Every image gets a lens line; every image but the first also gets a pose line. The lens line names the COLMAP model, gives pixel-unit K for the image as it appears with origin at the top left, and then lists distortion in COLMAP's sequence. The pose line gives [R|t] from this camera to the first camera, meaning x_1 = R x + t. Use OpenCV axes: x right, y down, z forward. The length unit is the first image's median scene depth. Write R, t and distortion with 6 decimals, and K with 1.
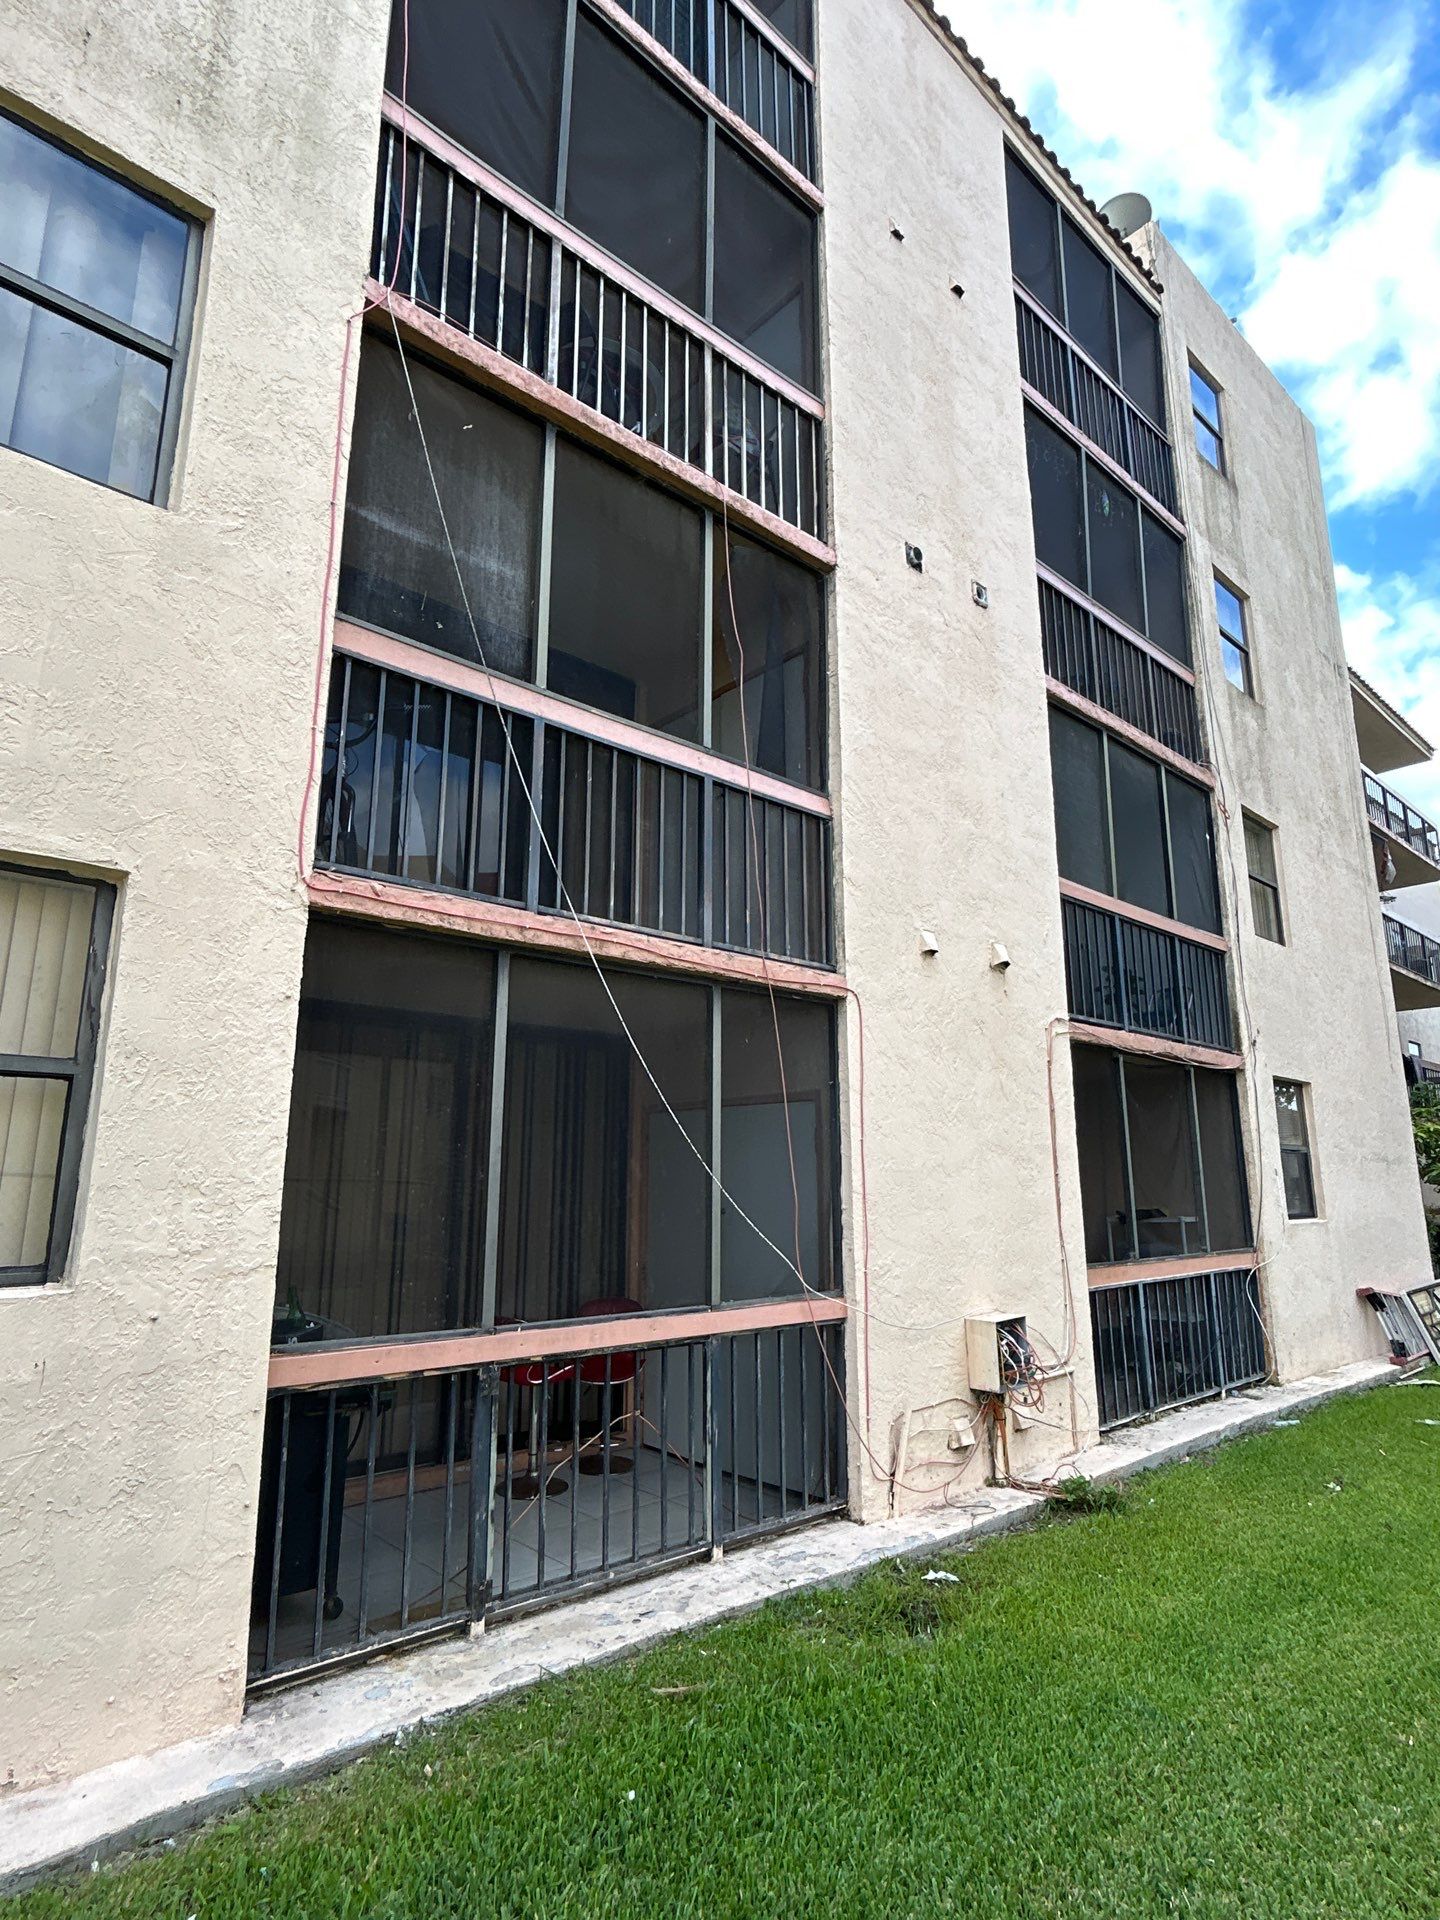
lens RADIAL K [[969.6, 0, 720.0], [0, 969.6, 960.0], [0, 0, 1]] dist [0.000024, 0.001621]
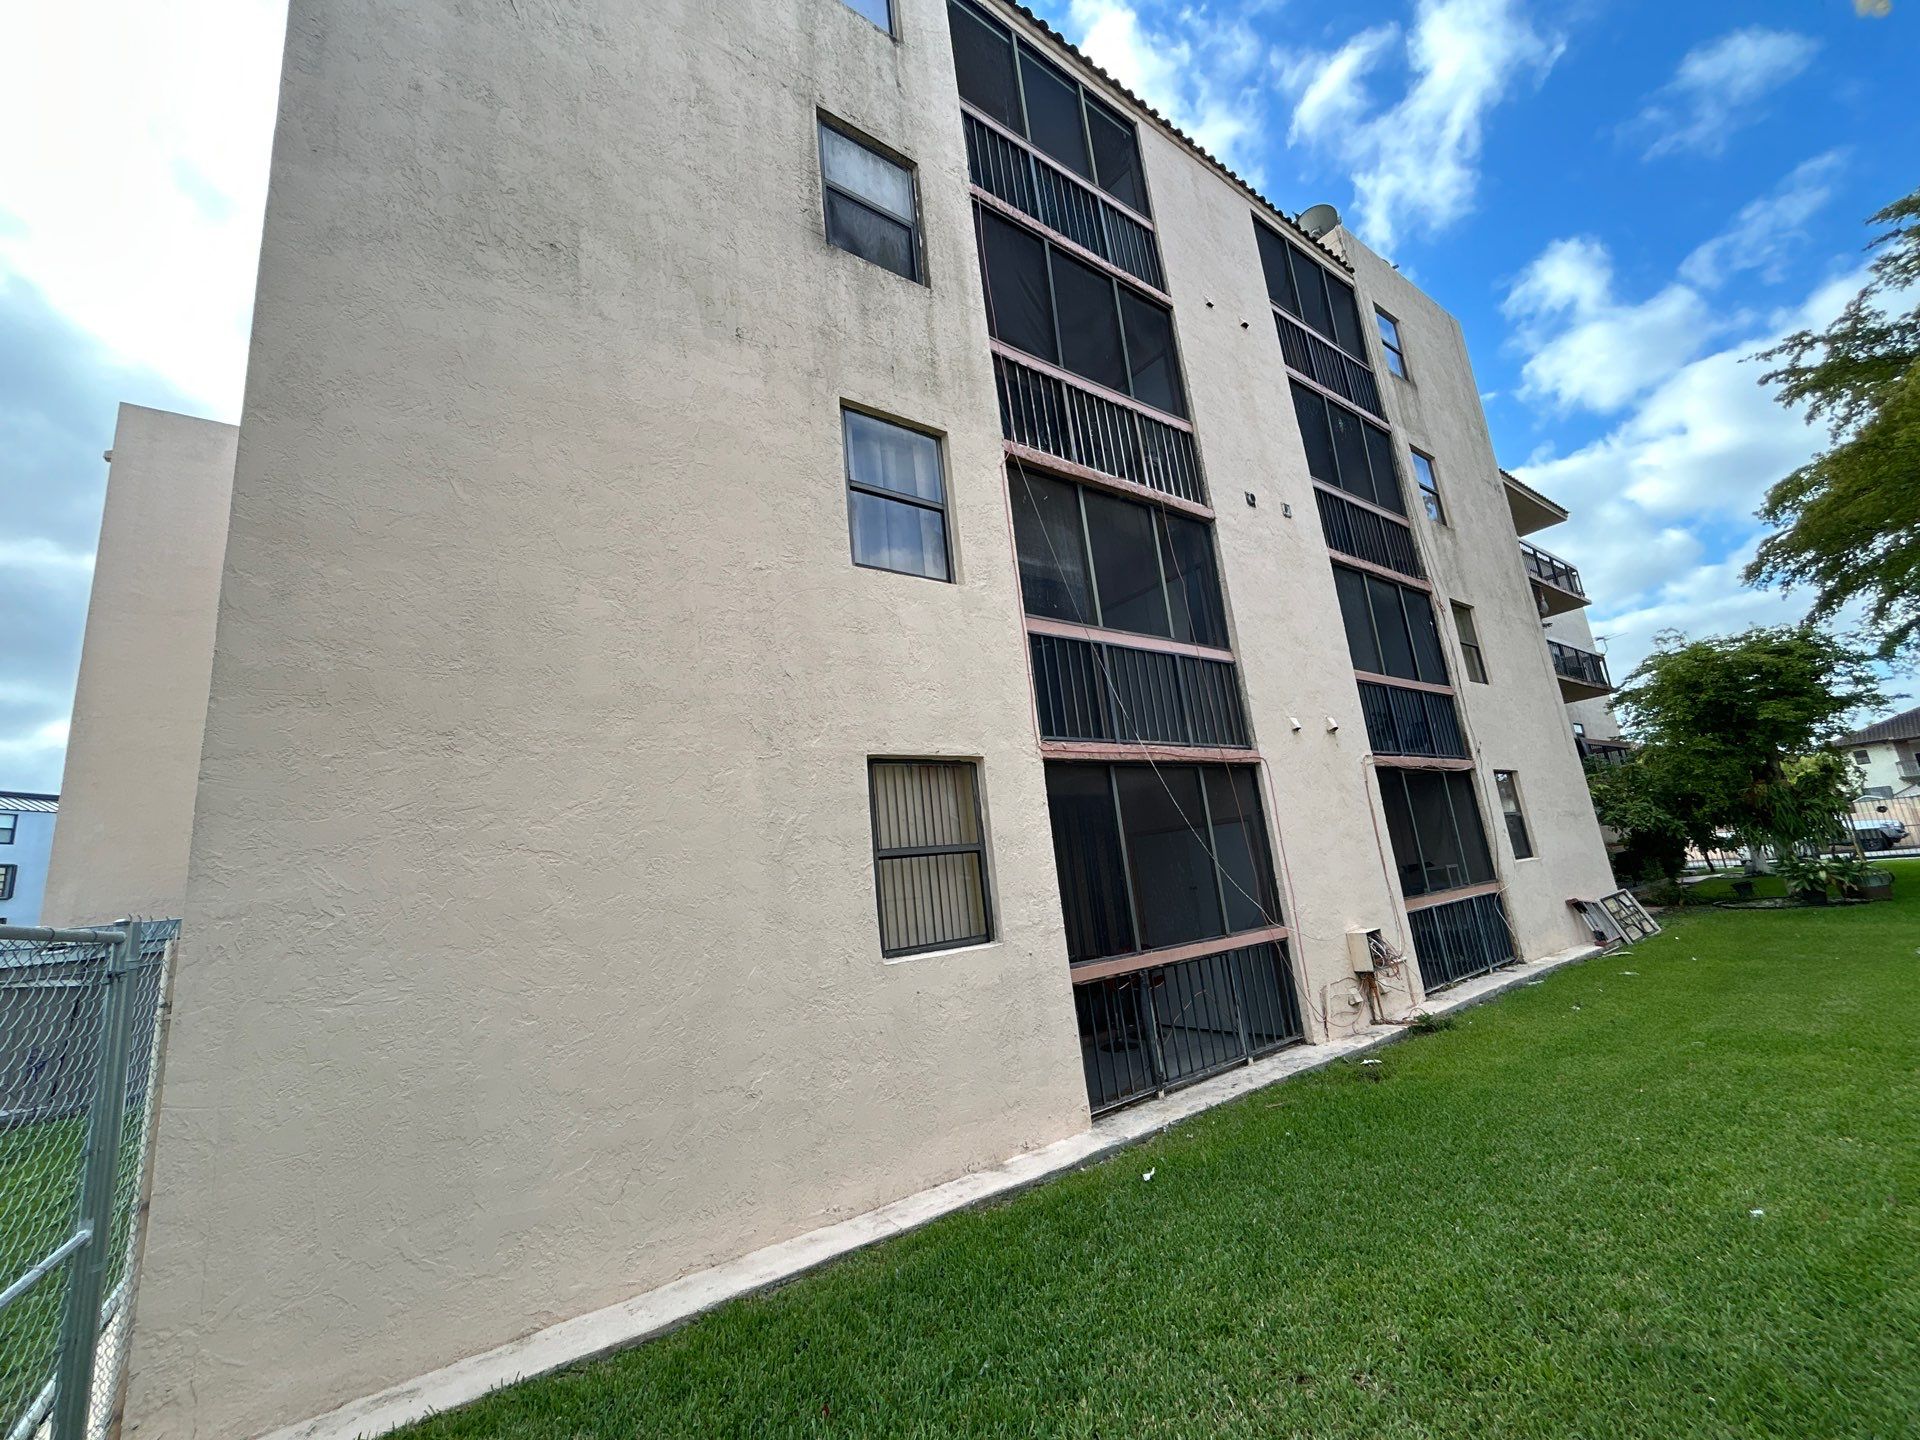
lens RADIAL K [[747.7, 0, 960.0], [0, 747.7, 720.0], [0, 0, 1]] dist [-0.001453, 0.008223]
pose [[0.990645, -0.122854, -0.059414, -0.317703], [0.123073, 0.992398, 0.000025, -0.104056], [0.058959, -0.007337, 0.998233, -0.405150]]
